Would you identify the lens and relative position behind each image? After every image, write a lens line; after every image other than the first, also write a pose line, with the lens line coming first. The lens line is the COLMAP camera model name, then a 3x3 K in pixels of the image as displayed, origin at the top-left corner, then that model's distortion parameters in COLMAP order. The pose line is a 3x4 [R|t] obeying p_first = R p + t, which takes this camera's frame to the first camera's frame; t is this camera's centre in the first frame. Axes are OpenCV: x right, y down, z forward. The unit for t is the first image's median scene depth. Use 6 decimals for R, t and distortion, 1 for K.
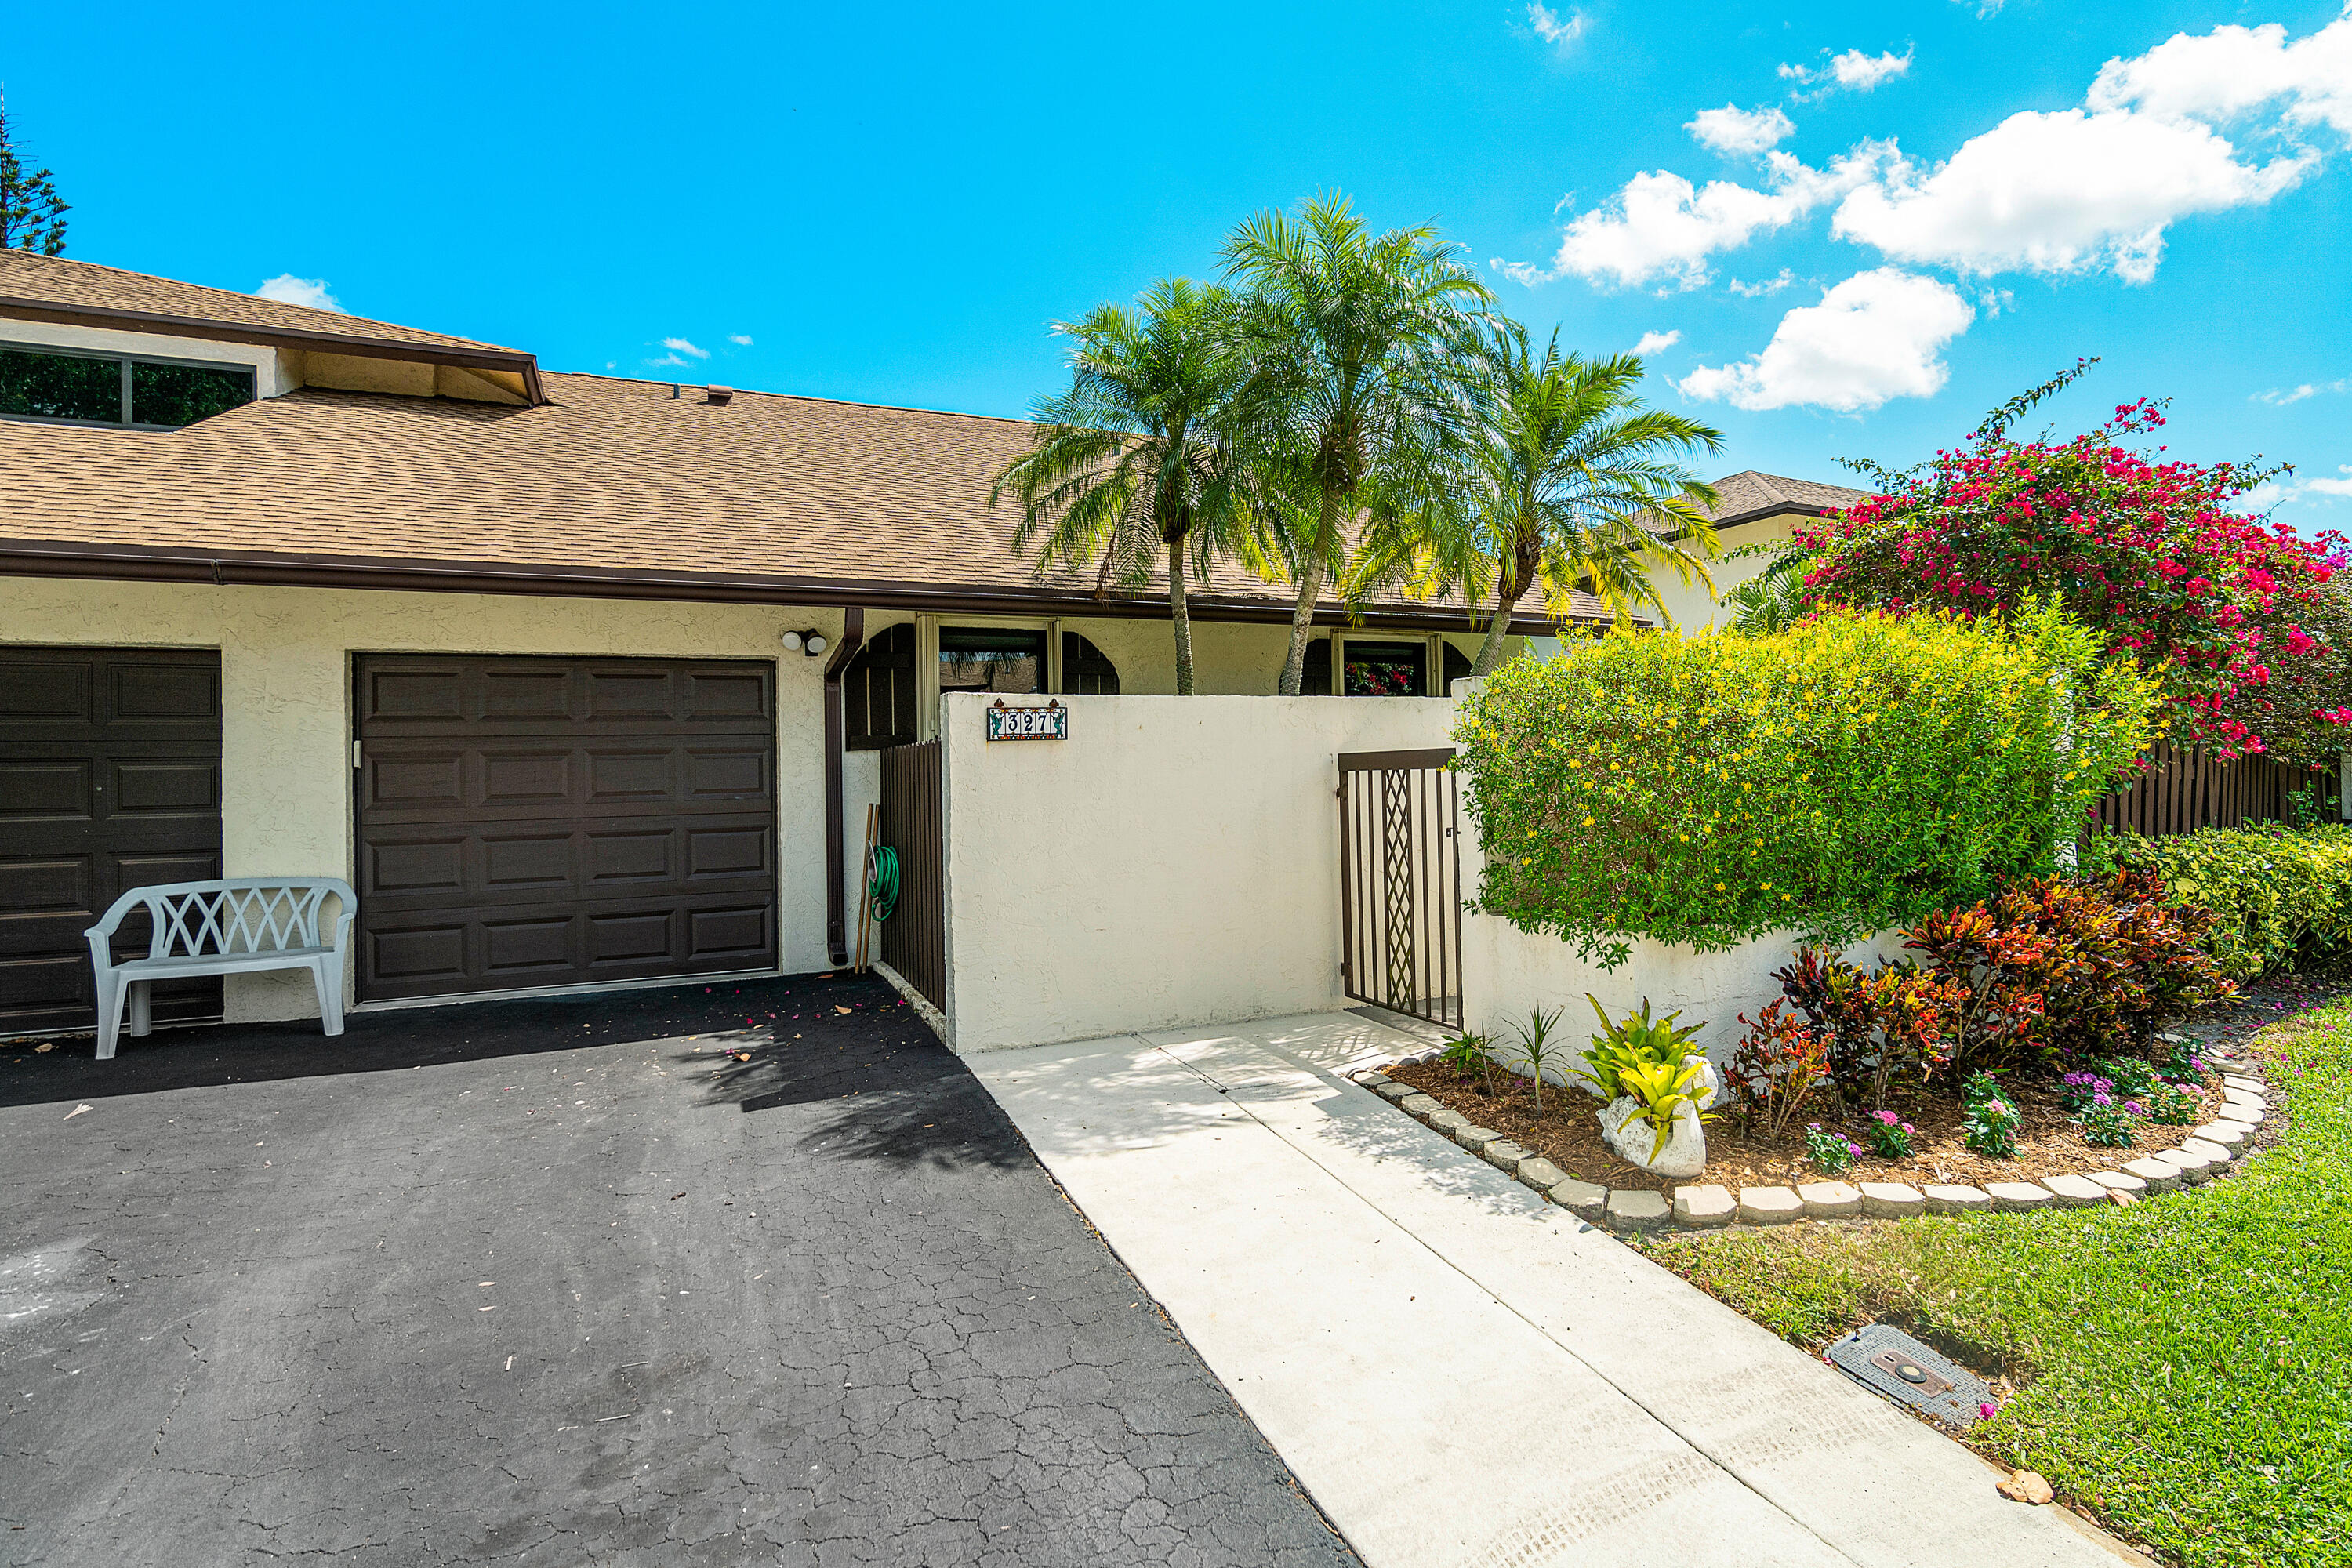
lens RADIAL K [[930.0, 0, 1175.2], [0, 930.0, 767.1], [0, 0, 1]] dist [-0.011387, 0.000002]
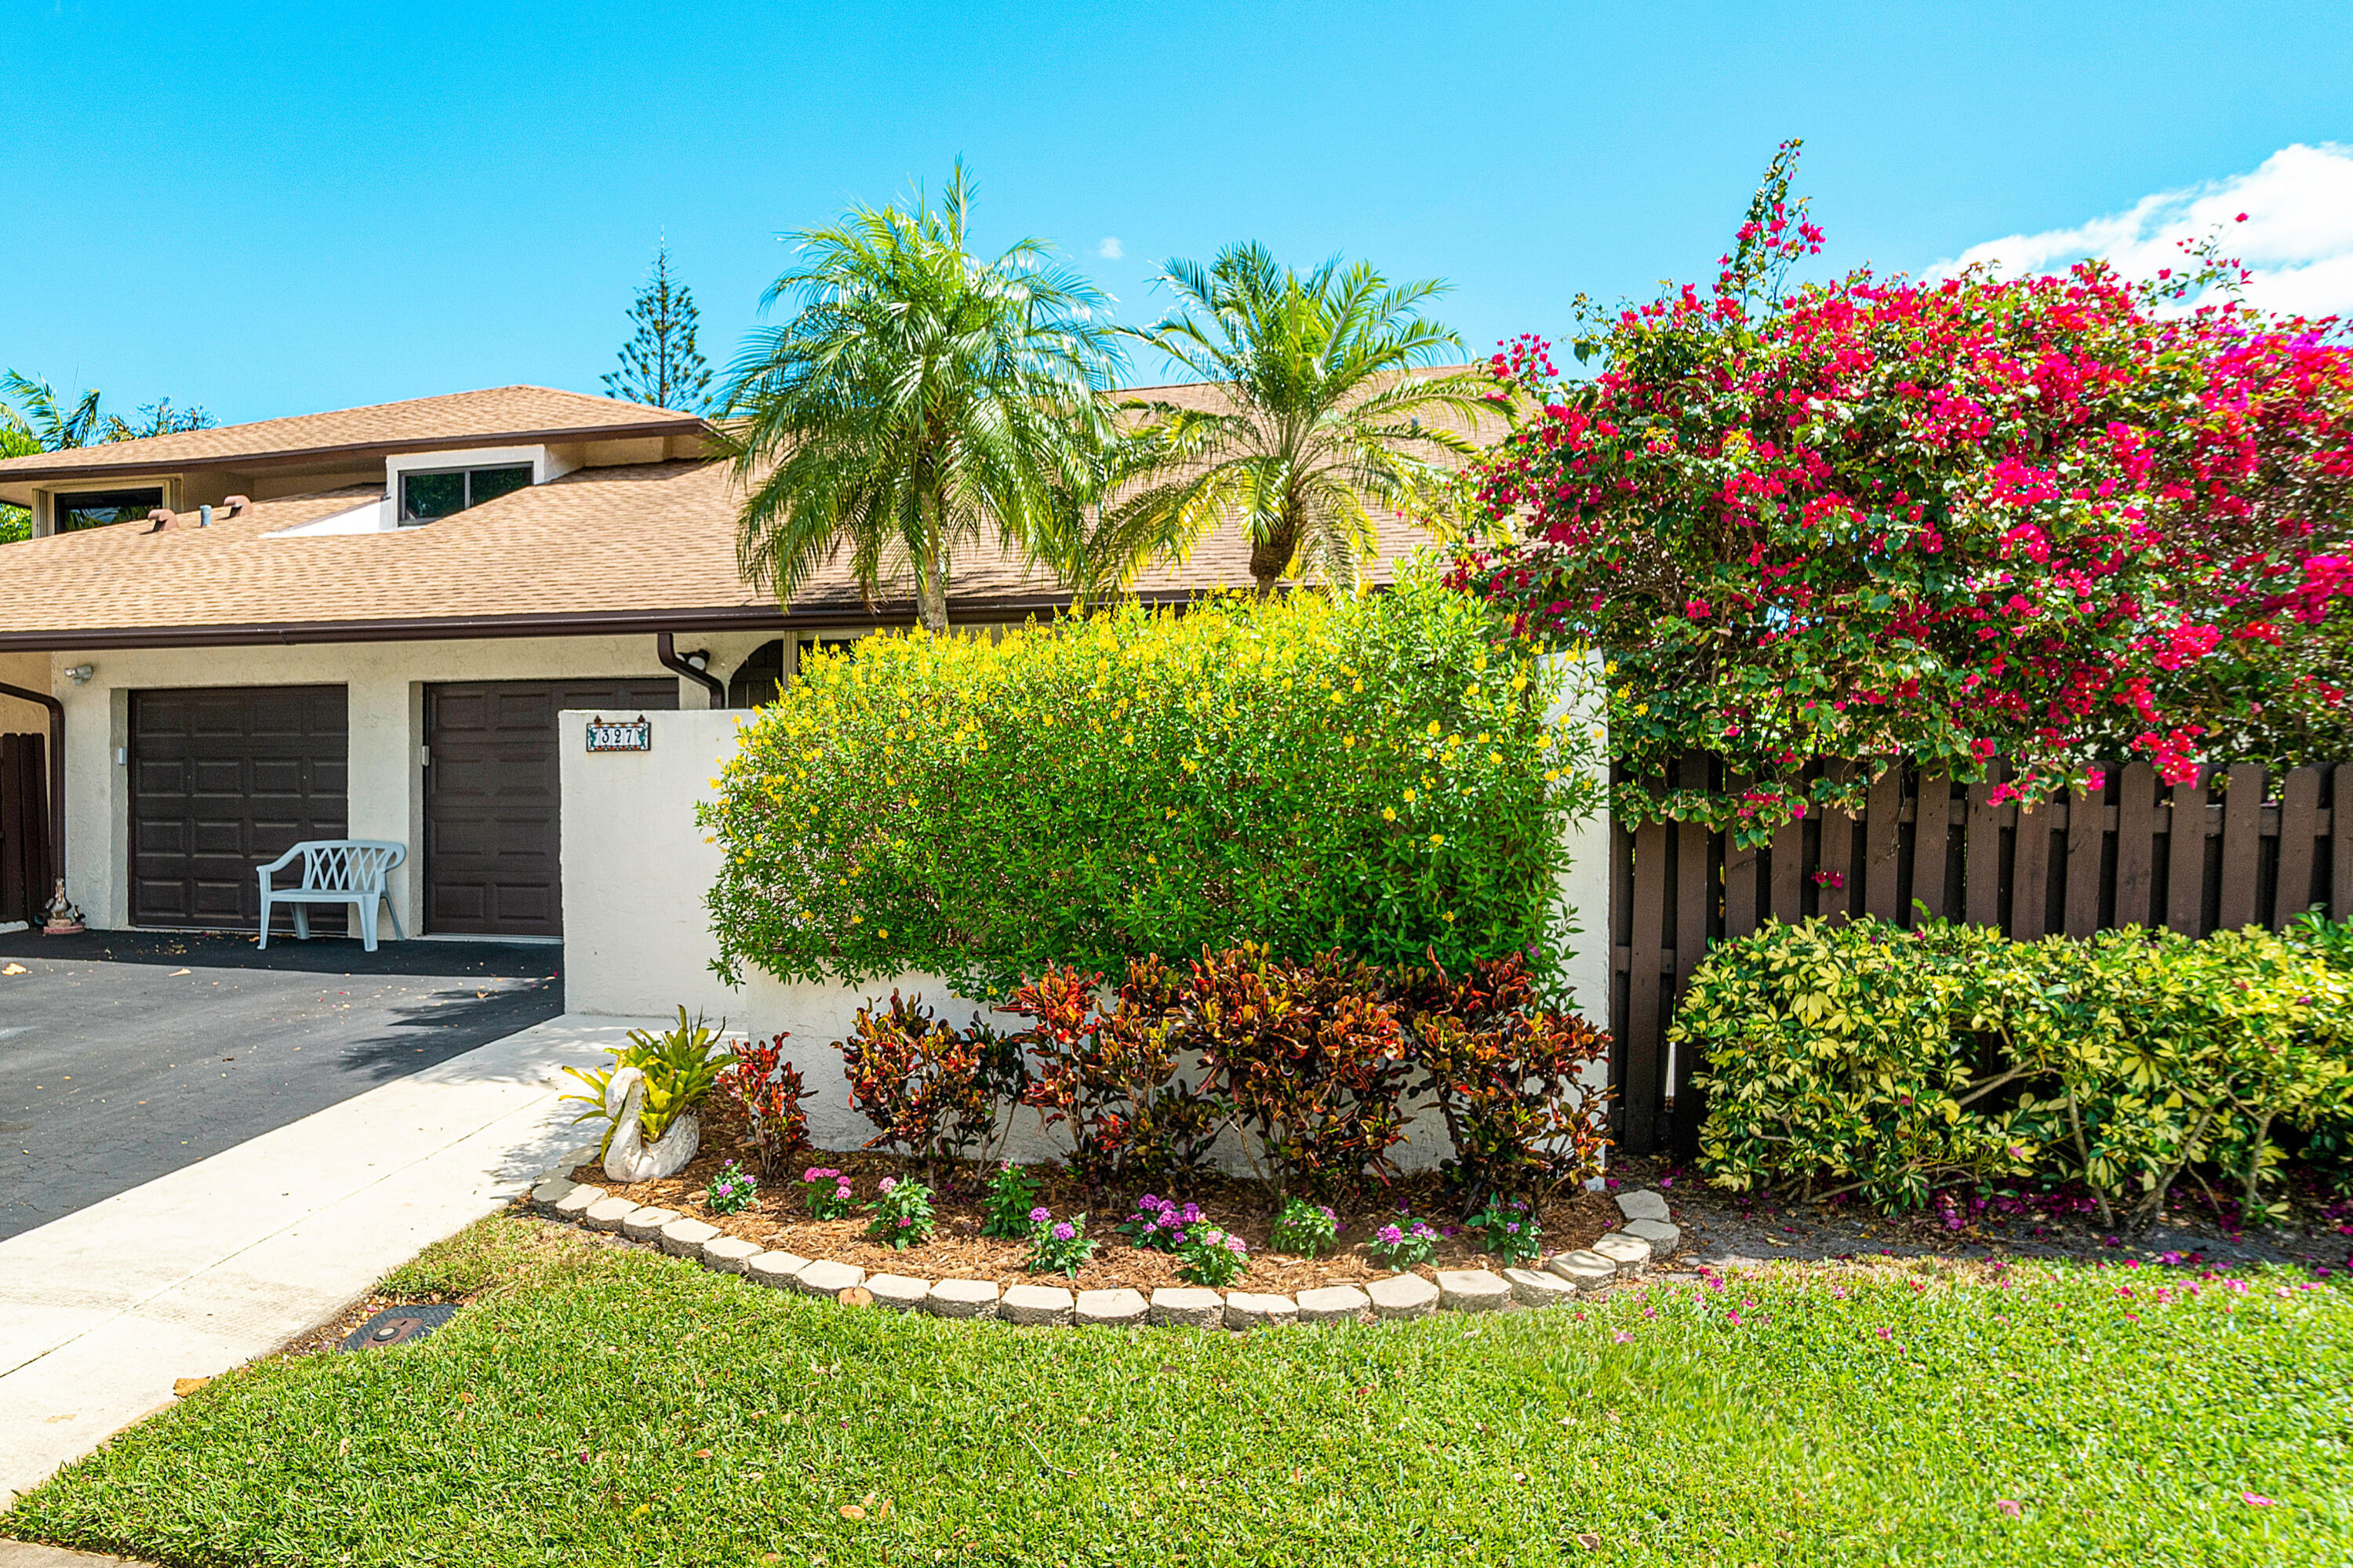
lens RADIAL K [[1099.1, 0, 1175.6], [0, 1099.1, 792.4], [0, 0, 1]] dist [0.002529, 0.000324]
pose [[0.861763, 0.027436, -0.506568, 1.043539], [-0.018277, 0.999567, 0.023044, -0.019831], [0.506982, -0.010600, 0.861892, 0.158190]]
